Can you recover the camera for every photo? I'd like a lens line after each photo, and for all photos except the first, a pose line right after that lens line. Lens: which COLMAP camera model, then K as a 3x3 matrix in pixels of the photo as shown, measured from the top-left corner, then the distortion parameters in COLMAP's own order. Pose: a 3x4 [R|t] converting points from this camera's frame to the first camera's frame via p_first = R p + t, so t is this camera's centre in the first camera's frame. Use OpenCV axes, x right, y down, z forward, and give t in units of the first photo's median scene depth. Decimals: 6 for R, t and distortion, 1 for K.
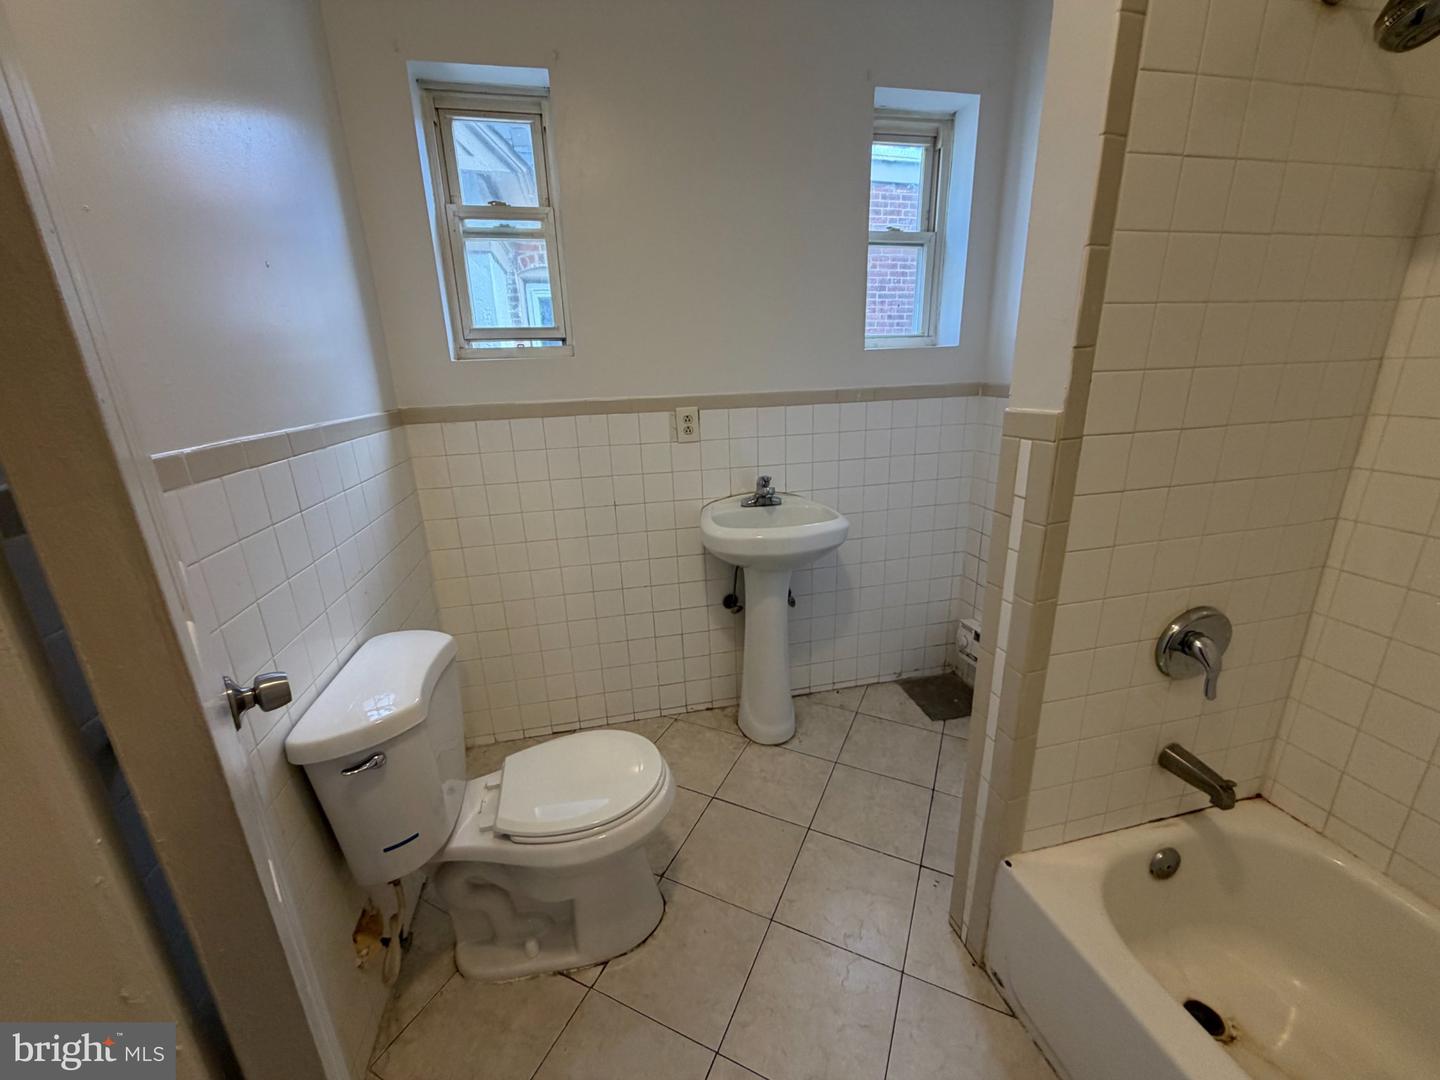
lens RADIAL K [[573.0, 0, 719.7], [0, 573.0, 545.0], [0, 0, 1]] dist [0.000260, 0.000221]
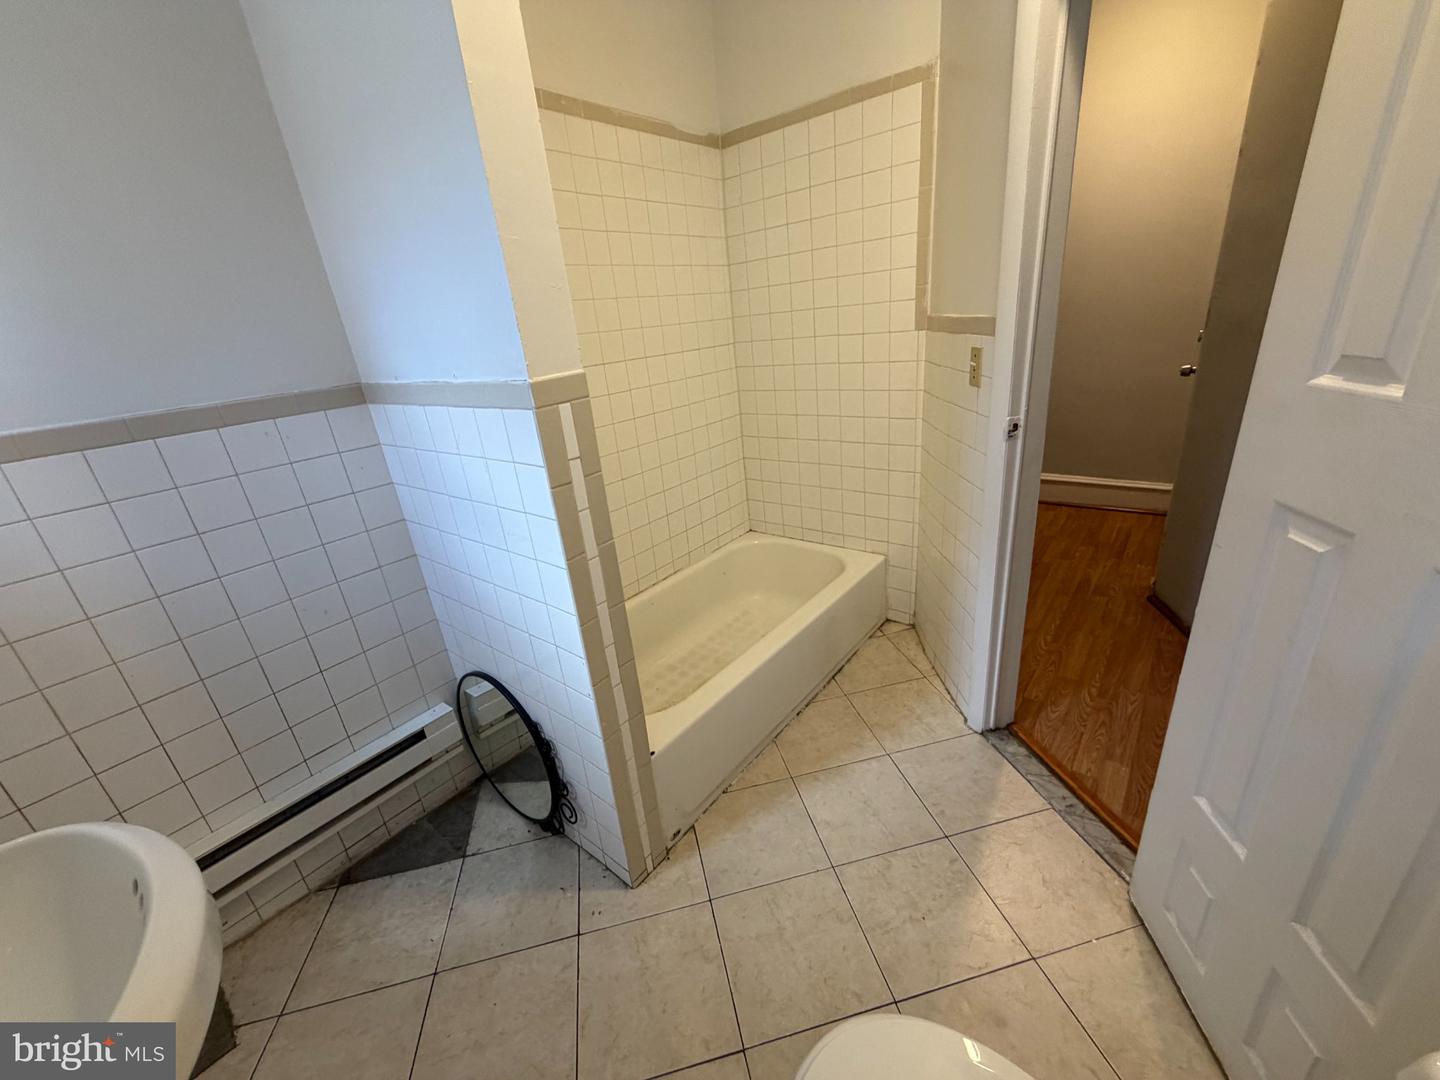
lens RADIAL K [[573.0, 0, 721.5], [0, 573.0, 540.1], [0, 0, 1]] dist [0.000260, 0.000221]
pose [[-0.605690, -0.209454, 0.767638, -0.454775], [0.339212, 0.804708, 0.487217, -0.373929], [-0.719774, 0.555495, -0.416355, 1.298409]]
